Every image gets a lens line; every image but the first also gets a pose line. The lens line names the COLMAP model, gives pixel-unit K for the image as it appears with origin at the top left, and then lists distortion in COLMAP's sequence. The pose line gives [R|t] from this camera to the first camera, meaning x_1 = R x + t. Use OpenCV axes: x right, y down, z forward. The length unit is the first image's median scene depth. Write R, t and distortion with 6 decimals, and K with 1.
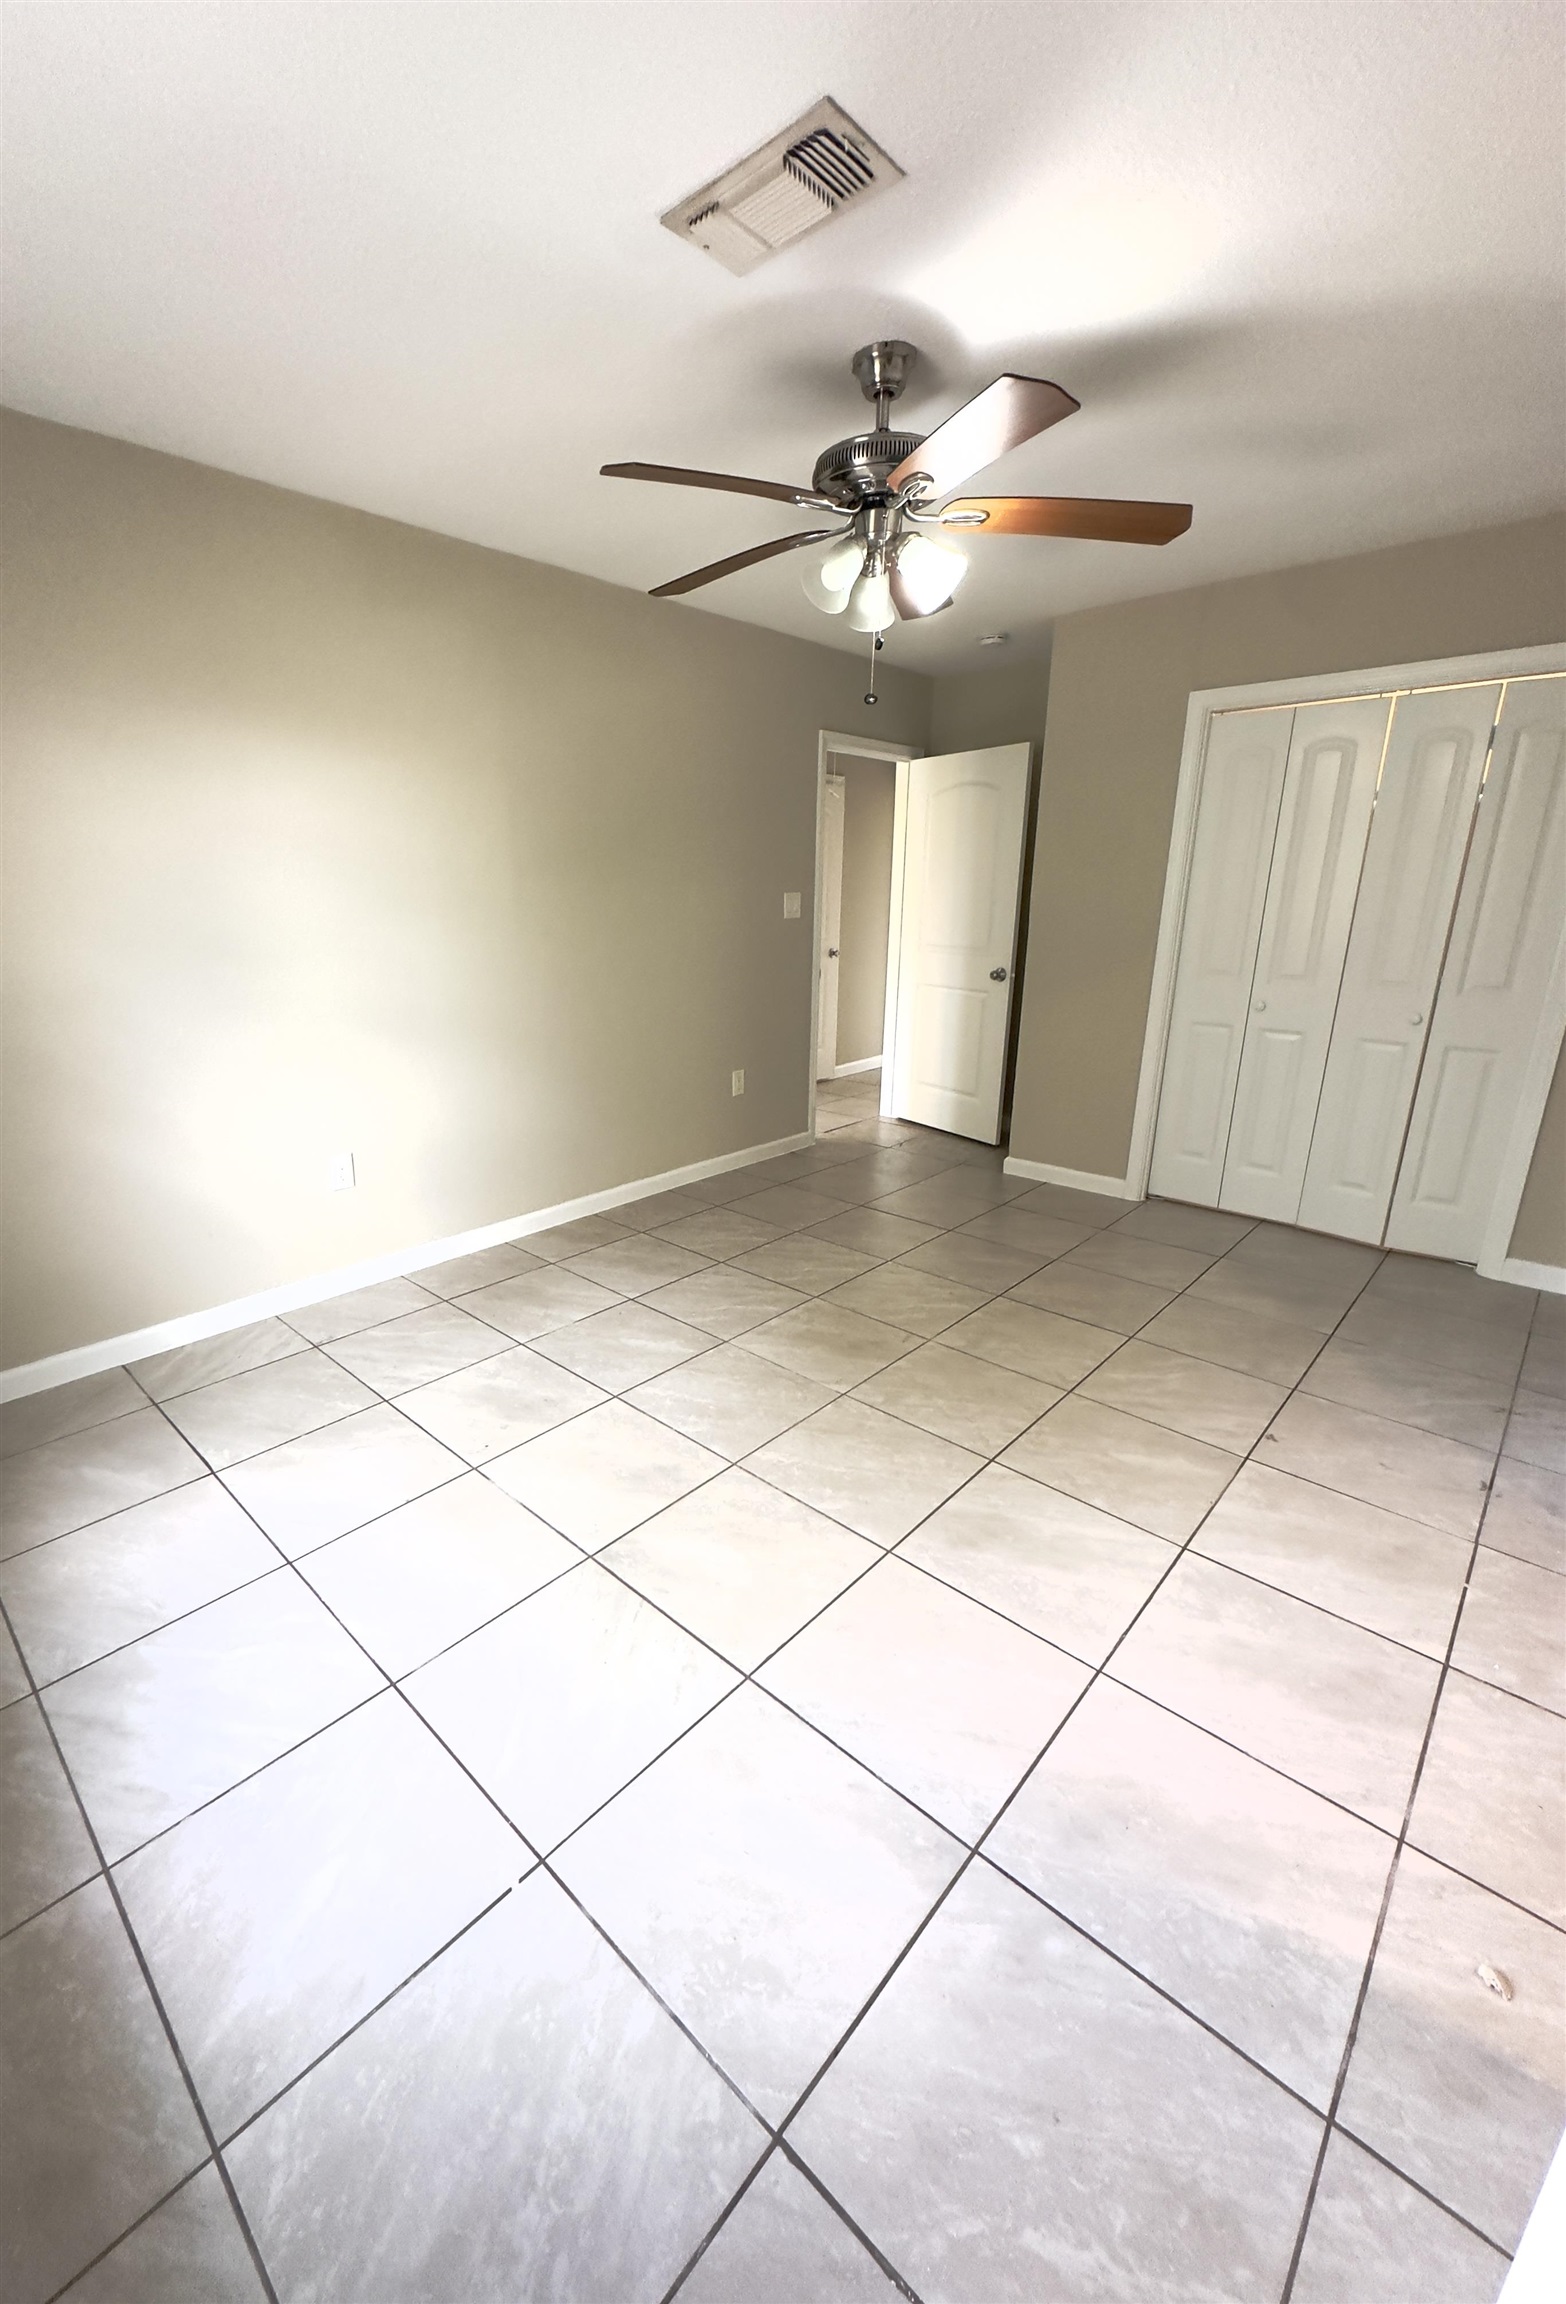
lens RADIAL K [[939.0, 0, 763.8], [0, 939.0, 1160.3], [0, 0, 1]] dist [-0.002073, -0.000498]
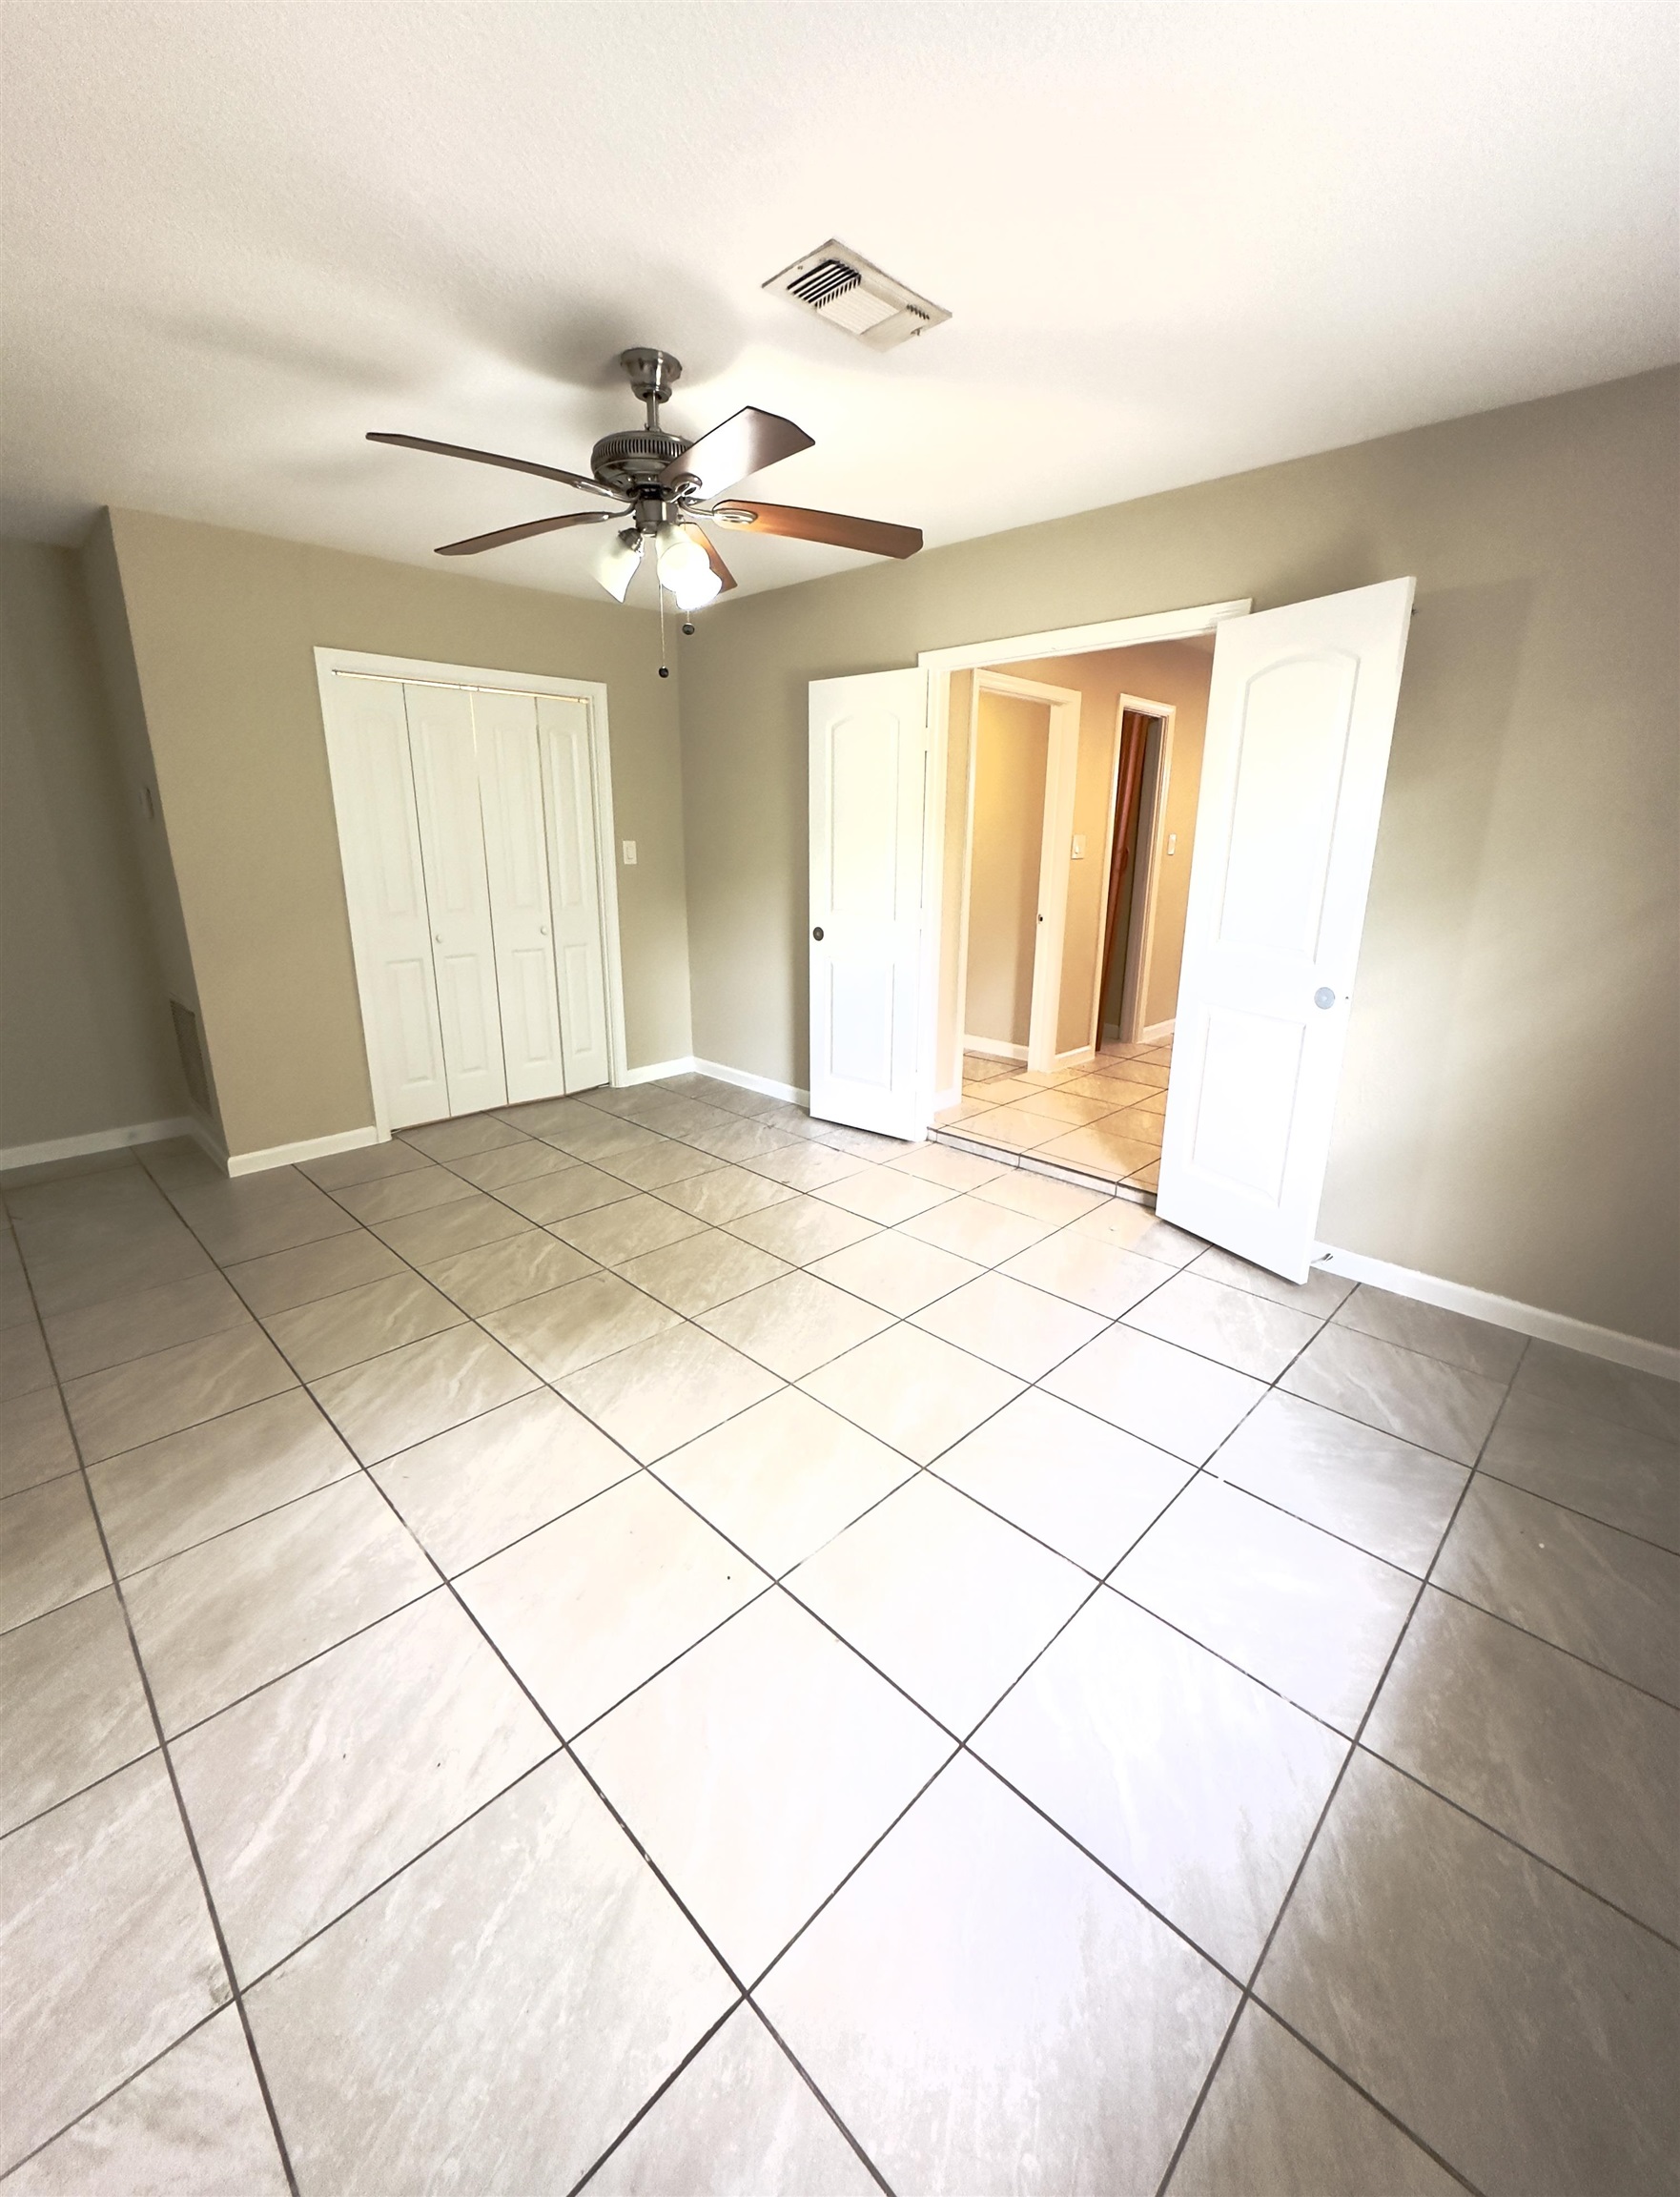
lens RADIAL K [[872.9, 0, 825.0], [0, 872.9, 1086.2], [0, 0, 1]] dist [-0.011351, 0.000338]
pose [[0.039223, -0.280157, 0.959153, -0.626777], [0.275150, 0.925811, 0.259166, -0.166225], [-0.960601, 0.253746, 0.113398, 0.543251]]
